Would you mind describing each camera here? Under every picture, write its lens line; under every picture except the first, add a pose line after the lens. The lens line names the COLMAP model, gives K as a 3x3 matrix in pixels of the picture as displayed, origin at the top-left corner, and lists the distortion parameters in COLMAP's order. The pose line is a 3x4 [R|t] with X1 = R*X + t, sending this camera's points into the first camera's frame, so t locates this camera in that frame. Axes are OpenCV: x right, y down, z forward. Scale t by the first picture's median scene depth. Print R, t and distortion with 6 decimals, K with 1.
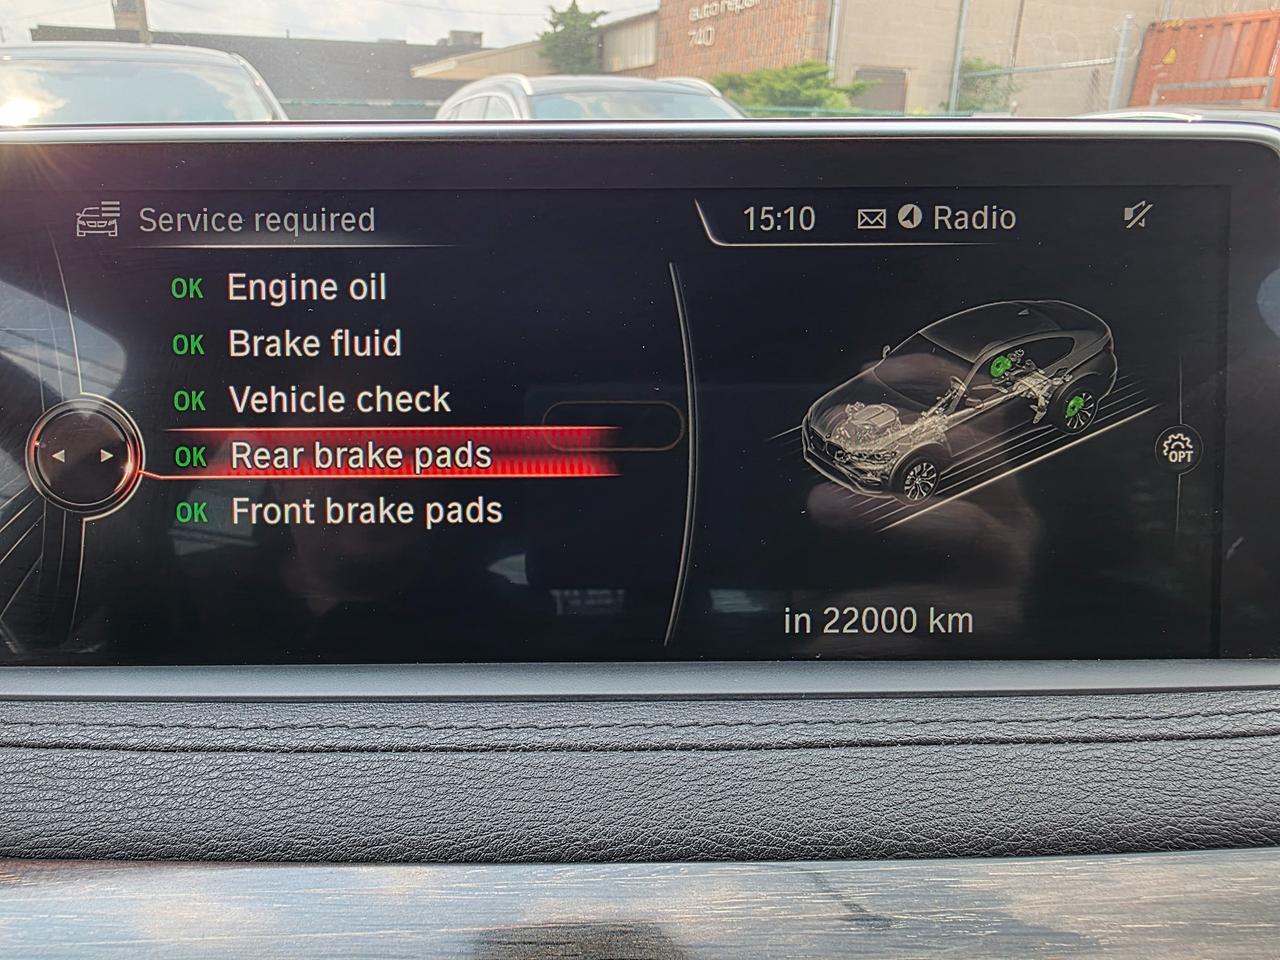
lens RADIAL K [[888.8, 0, 640.0], [0, 888.8, 480.0], [0, 0, 1]] dist [0.005986, 0.005767]
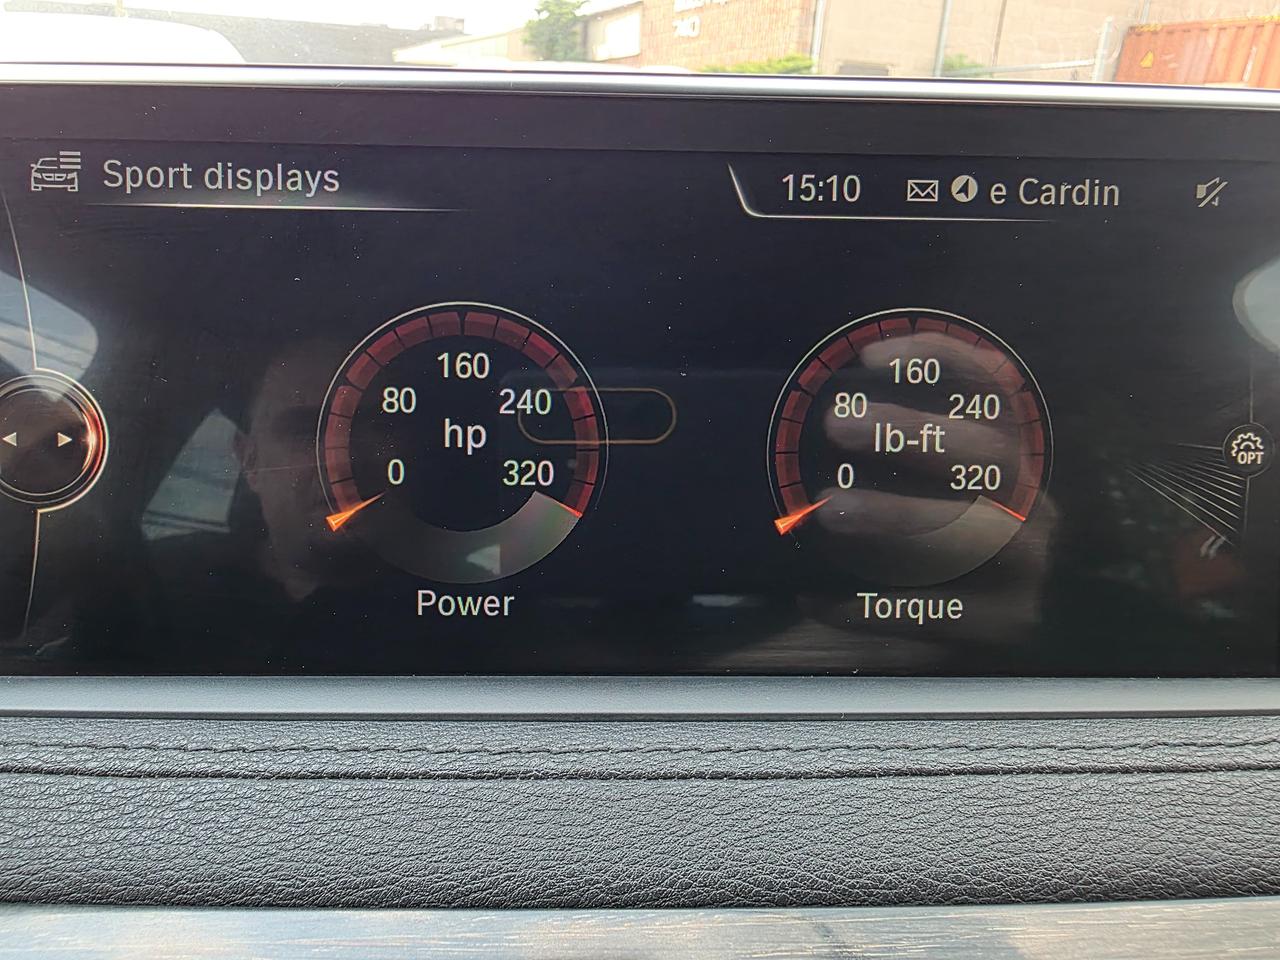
lens RADIAL K [[876.5, 0, 632.1], [0, 876.5, 484.3], [0, 0, 1]] dist [0.007946, -0.001471]
pose [[0.999699, 0.013551, 0.020456, -0.055079], [-0.013854, 0.999795, 0.014749, -0.004269], [-0.020252, -0.015027, 0.999682, 0.121728]]
